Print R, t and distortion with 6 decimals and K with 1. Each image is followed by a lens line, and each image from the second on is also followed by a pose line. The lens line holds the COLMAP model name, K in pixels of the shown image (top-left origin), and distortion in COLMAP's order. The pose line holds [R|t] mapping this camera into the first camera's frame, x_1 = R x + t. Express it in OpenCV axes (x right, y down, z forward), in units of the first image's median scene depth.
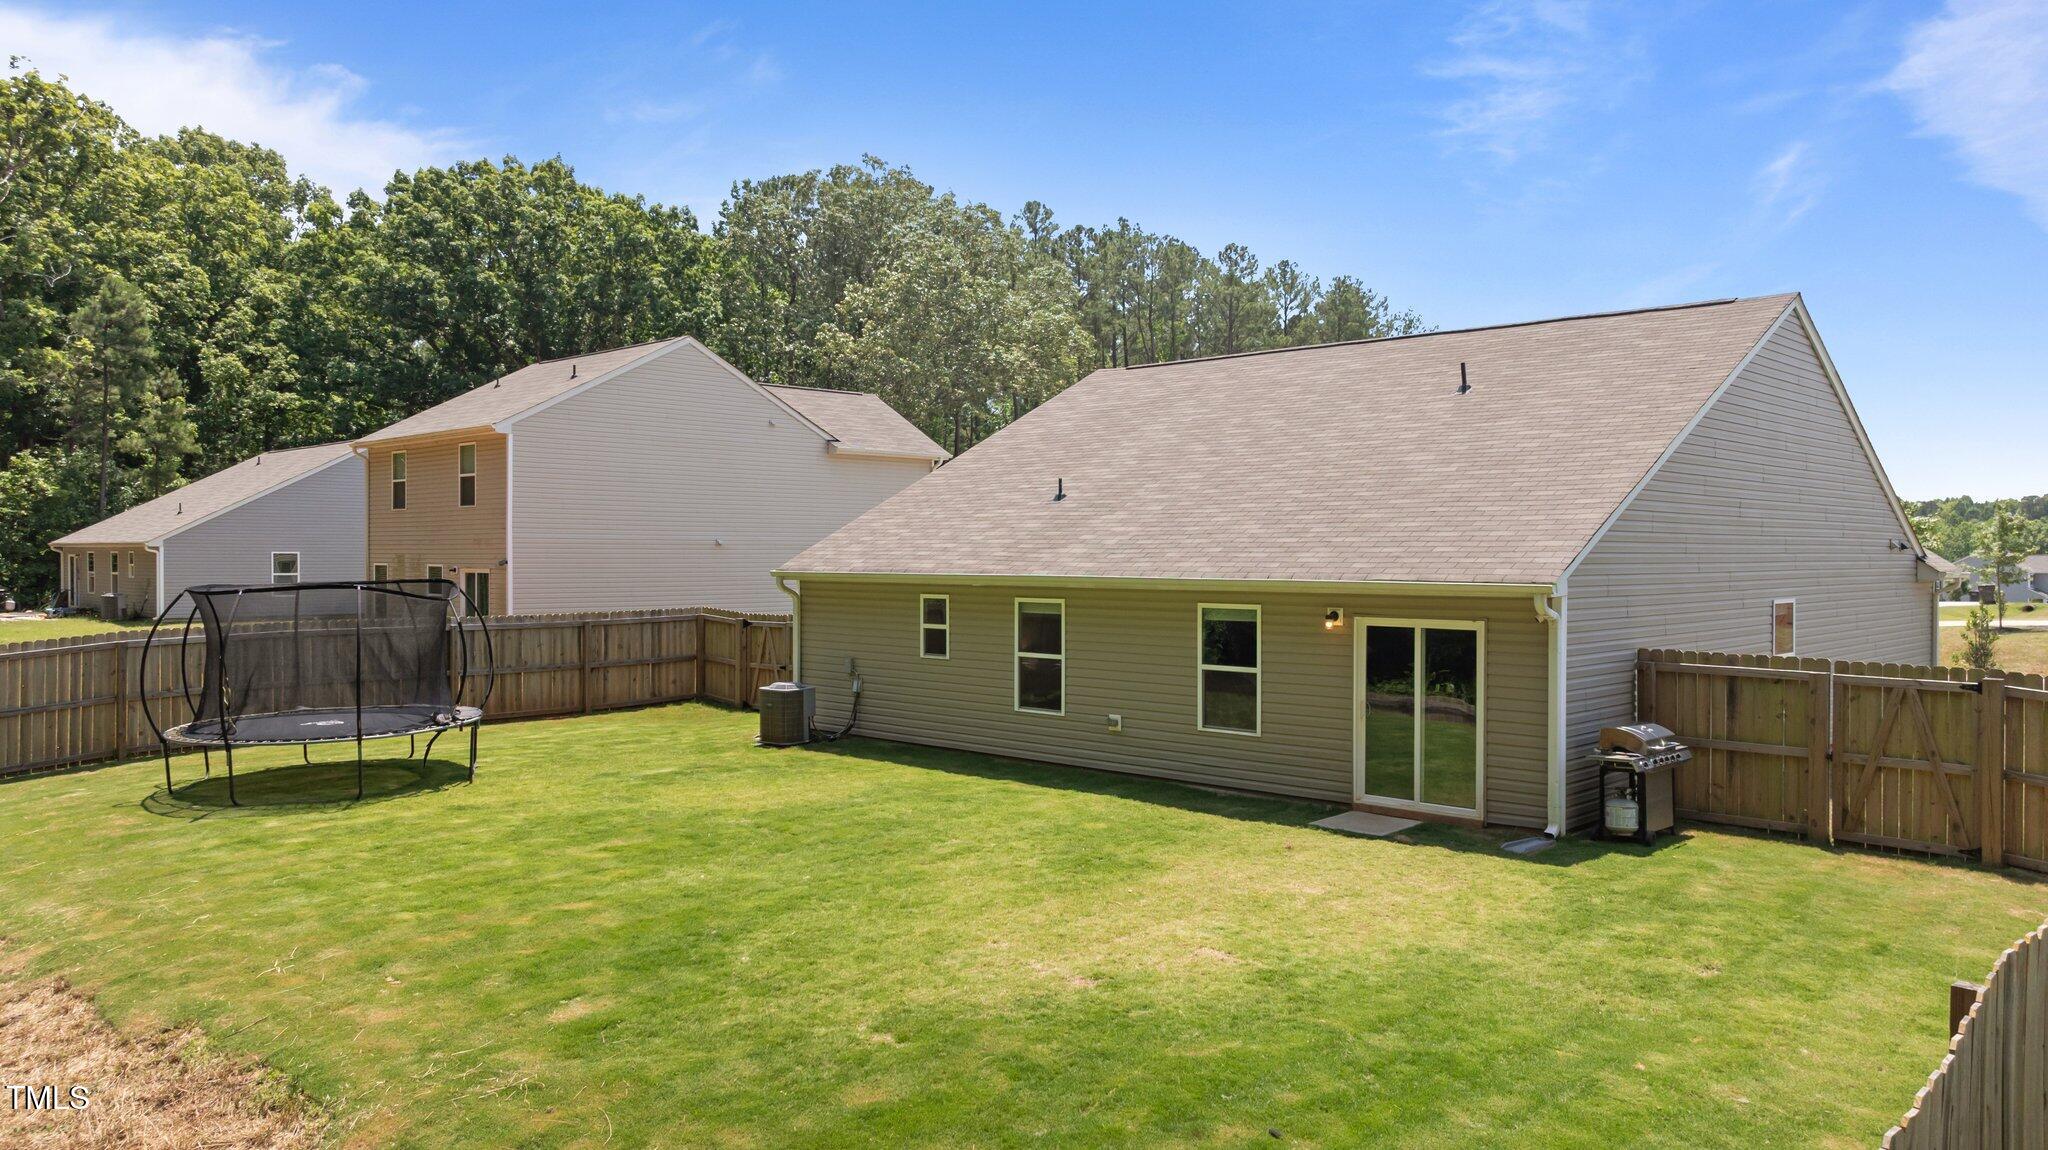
lens RADIAL K [[1441.7, 0, 1022.5], [0, 1441.7, 587.1], [0, 0, 1]] dist [-0.027755, 0.002743]
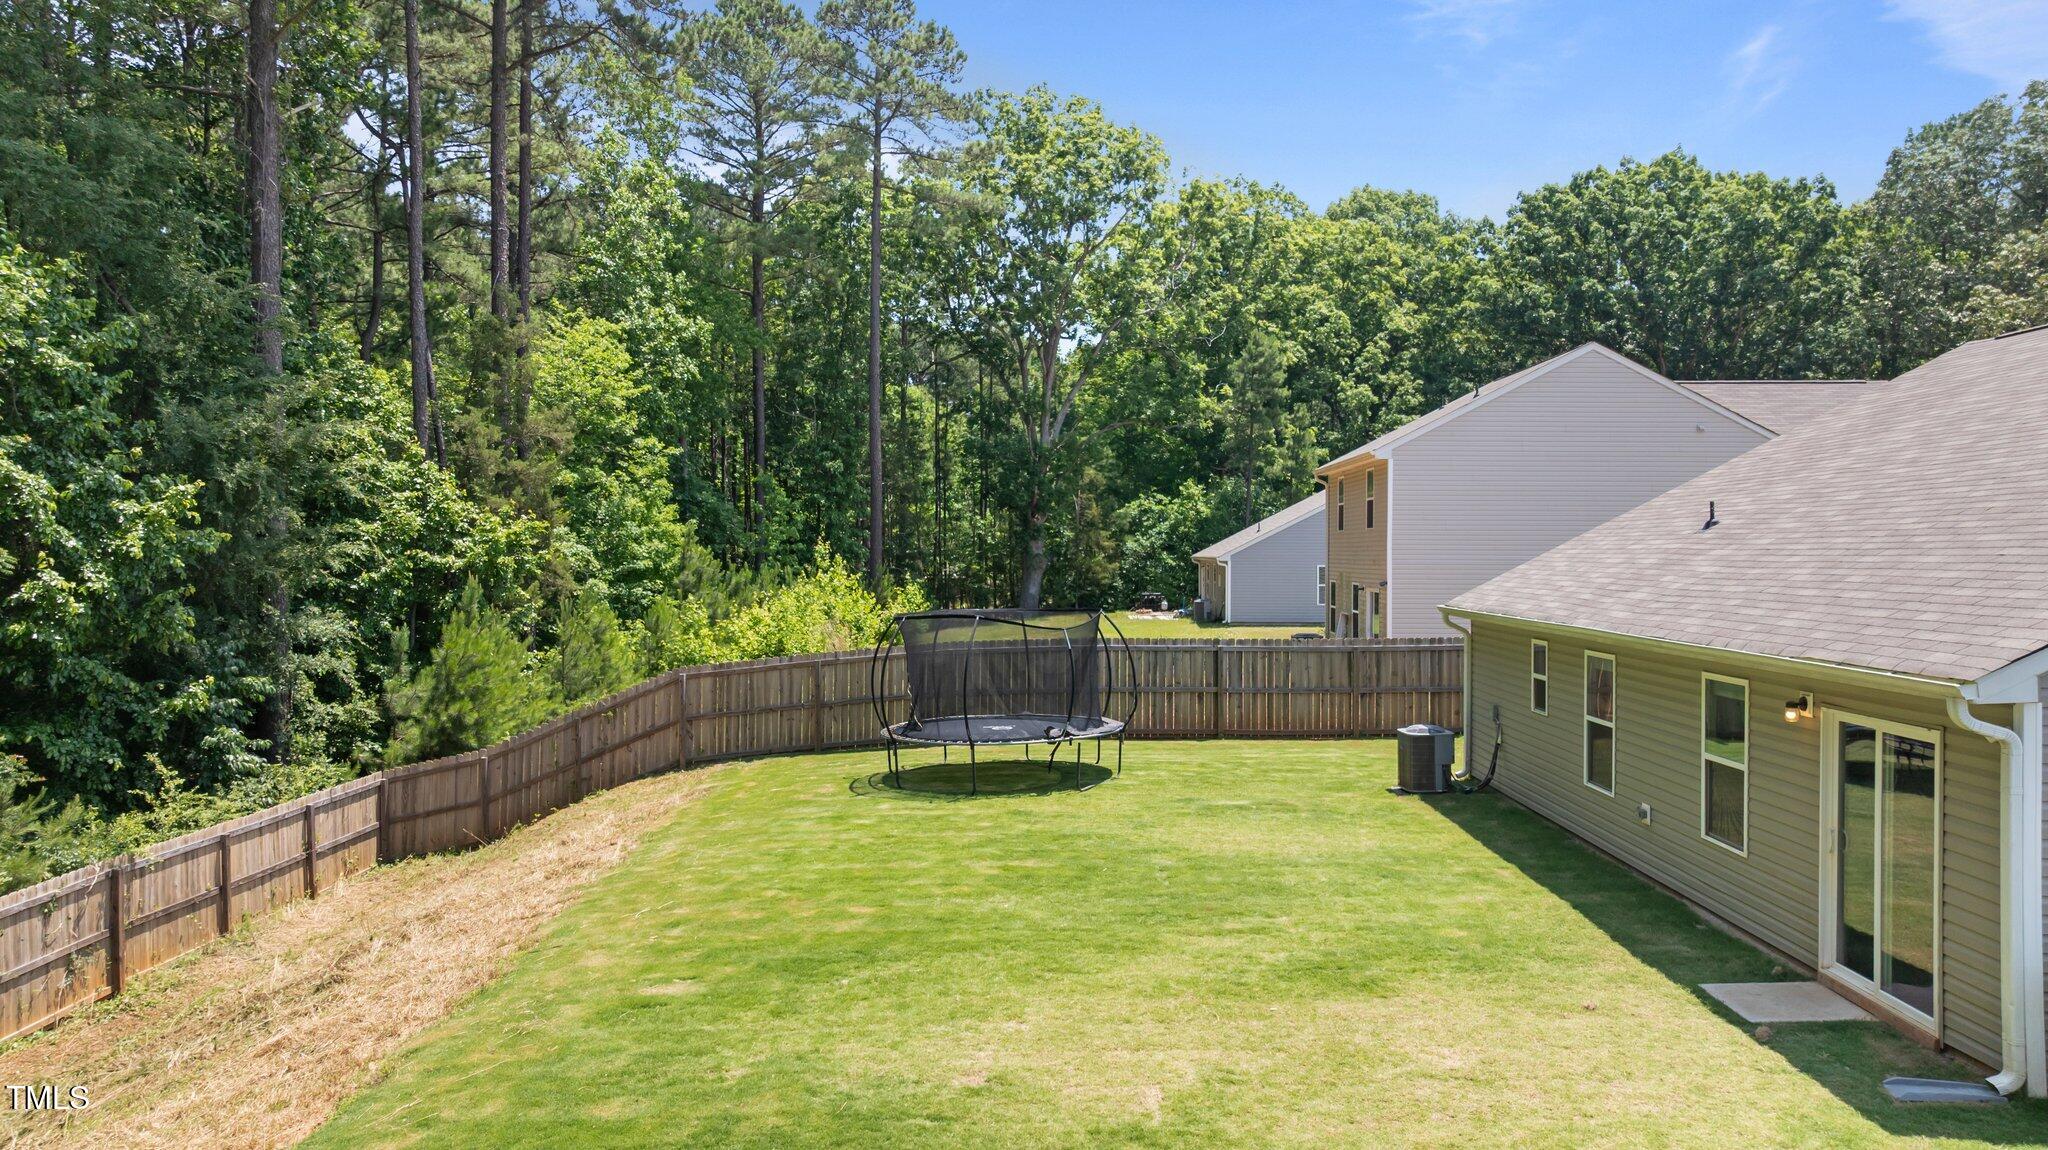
lens RADIAL K [[1426.4, 0, 1026.8], [0, 1426.4, 567.2], [0, 0, 1]] dist [-0.021322, 0.007004]
pose [[0.670957, 0.004390, -0.741483, 0.768052], [-0.014153, 0.999876, -0.006886, -0.060087], [0.741361, 0.015114, 0.670936, 0.390003]]
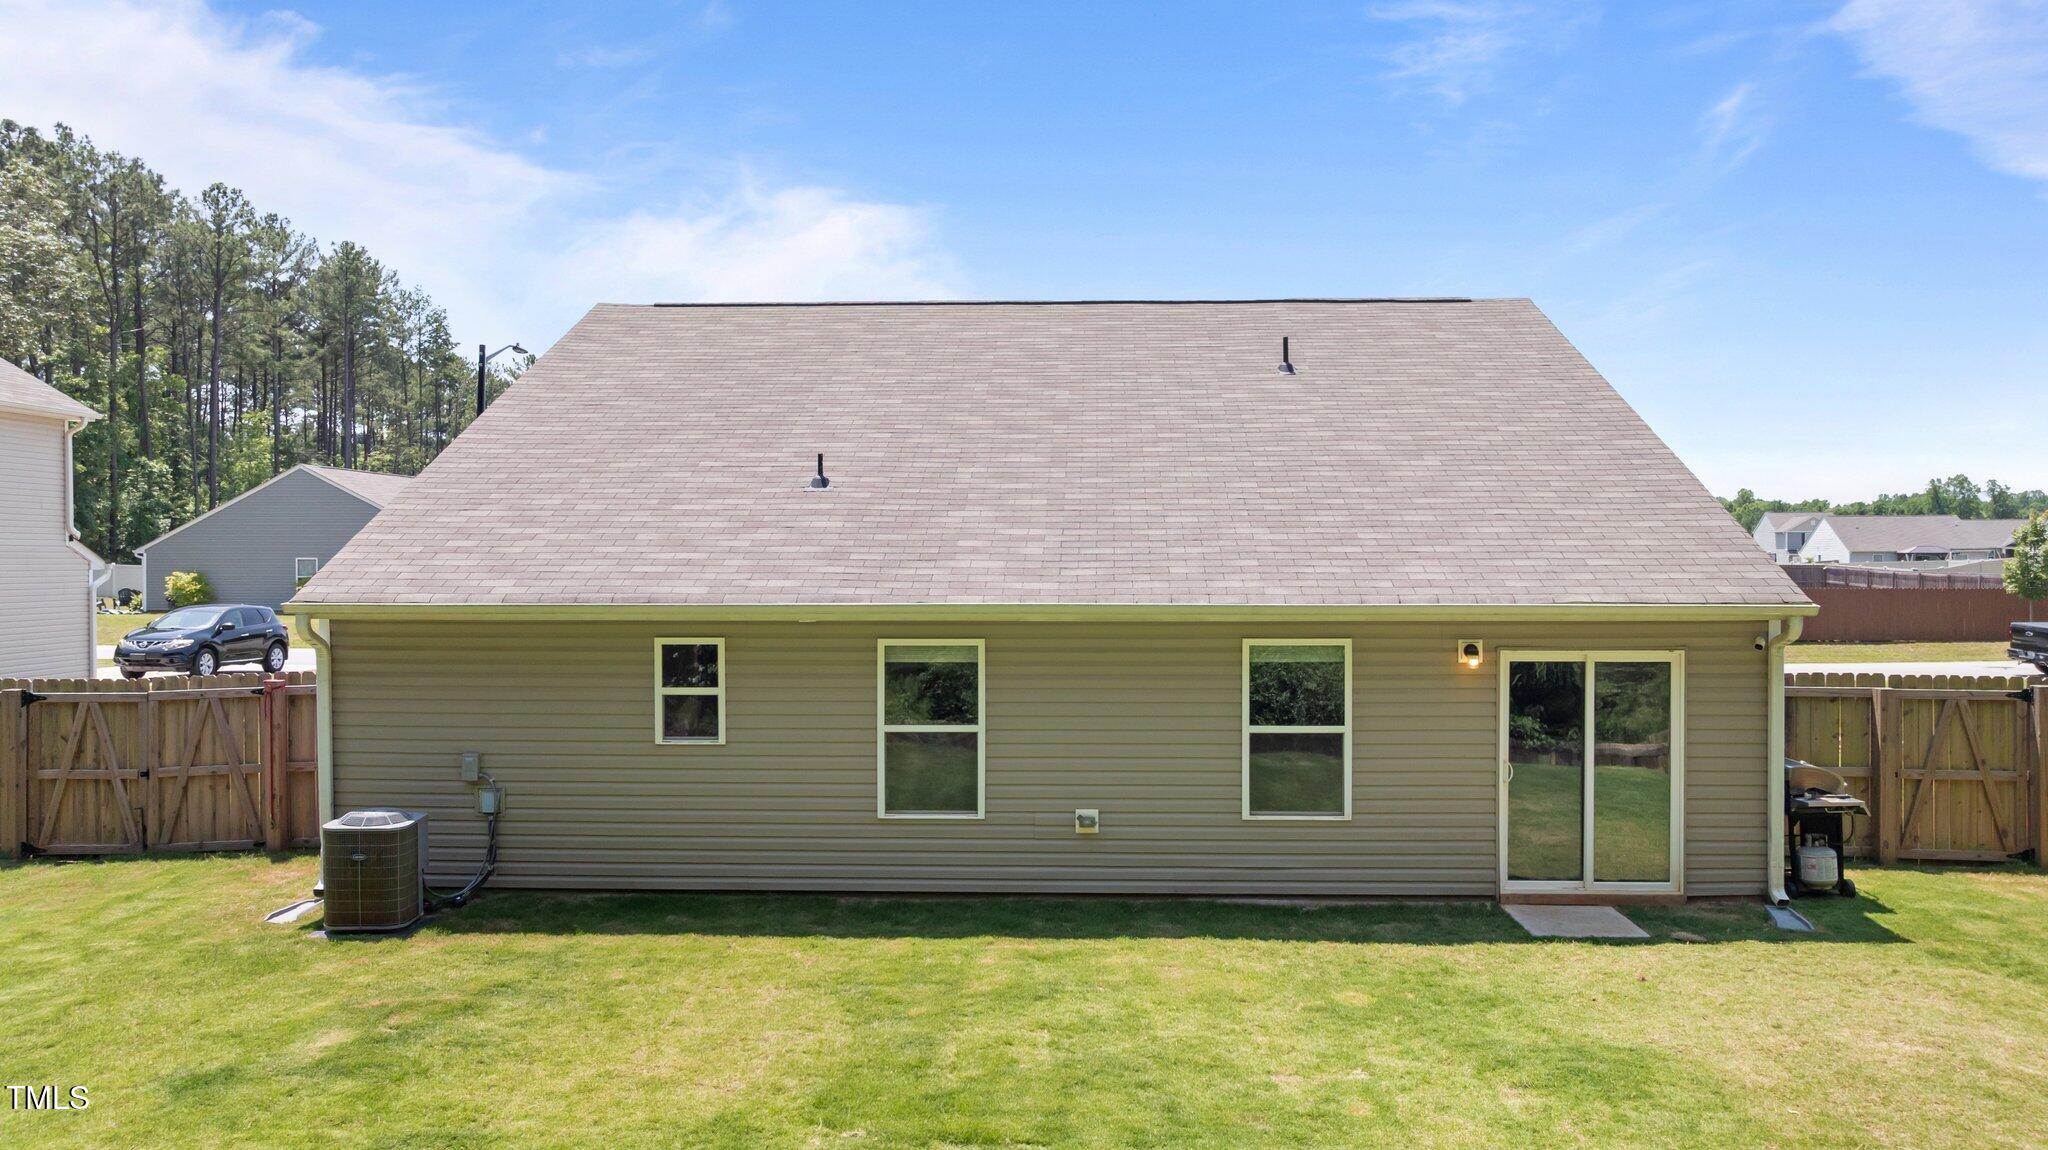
lens RADIAL K [[1439.5, 0, 1035.8], [0, 1439.5, 568.6], [0, 0, 1]] dist [-0.023108, 0.009652]
pose [[0.739339, -0.007772, 0.673289, -0.741163], [0.017336, 0.999822, -0.007495, -0.034545], [-0.673110, 0.017213, 0.739342, 0.953143]]
